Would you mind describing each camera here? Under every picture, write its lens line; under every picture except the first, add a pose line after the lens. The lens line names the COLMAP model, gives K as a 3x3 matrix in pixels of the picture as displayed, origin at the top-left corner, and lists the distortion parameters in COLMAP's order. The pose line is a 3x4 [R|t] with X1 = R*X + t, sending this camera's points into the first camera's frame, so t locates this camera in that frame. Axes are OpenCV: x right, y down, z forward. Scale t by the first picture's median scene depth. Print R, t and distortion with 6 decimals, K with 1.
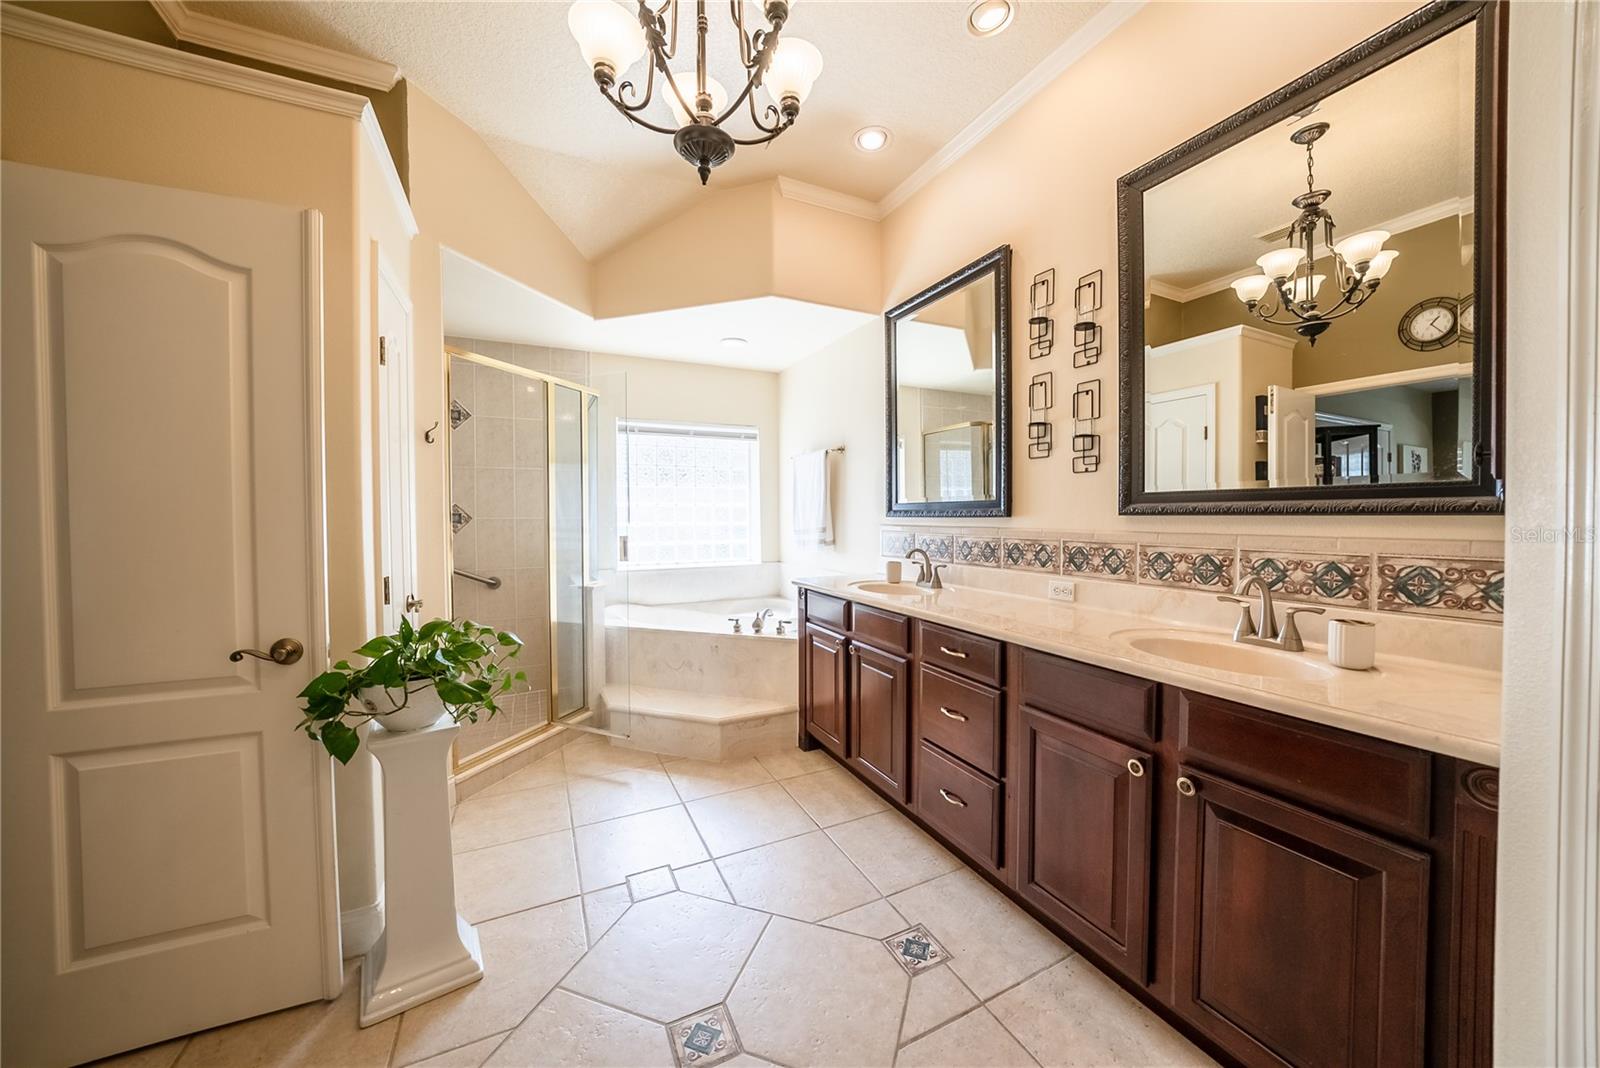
lens RADIAL K [[560.8, 0, 822.4], [0, 560.8, 527.8], [0, 0, 1]] dist [-0.023560, 0.002368]
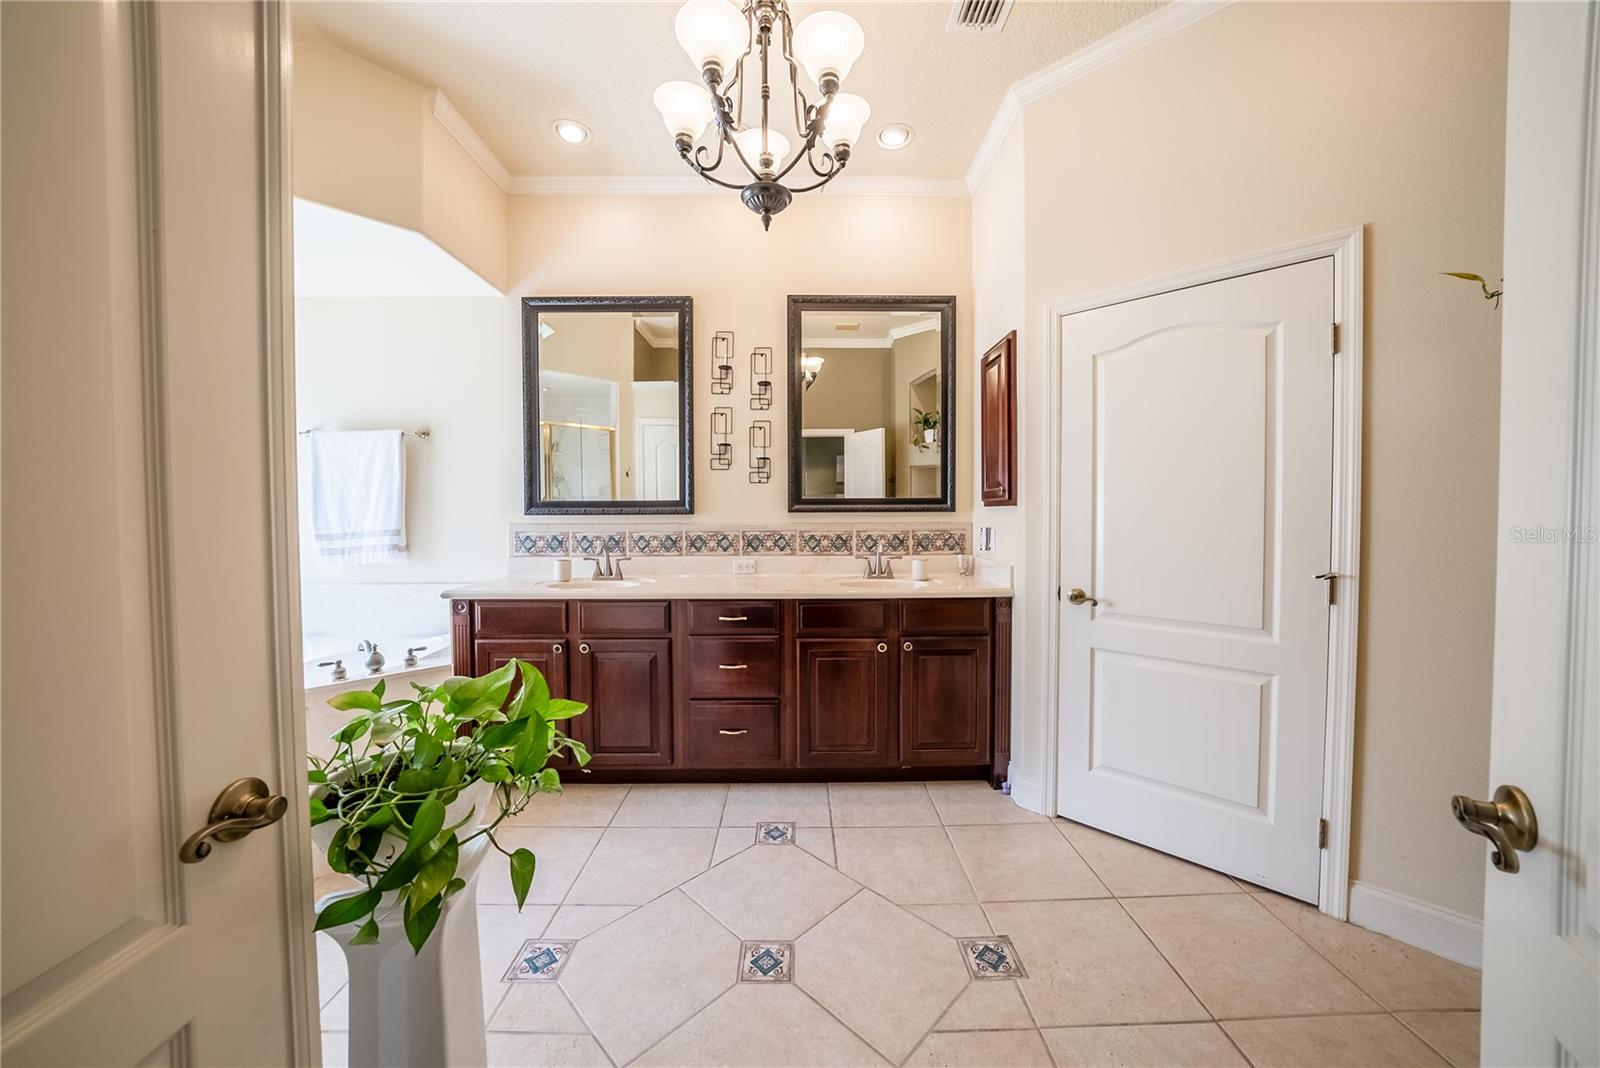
lens RADIAL K [[560.8, 0, 798.1], [0, 560.8, 530.7], [0, 0, 1]] dist [-0.023560, 0.002368]
pose [[0.434797, -0.017304, 0.900362, -0.752289], [0.024454, 0.999674, 0.007404, 0.015129], [-0.900197, 0.018798, 0.435078, 0.262727]]
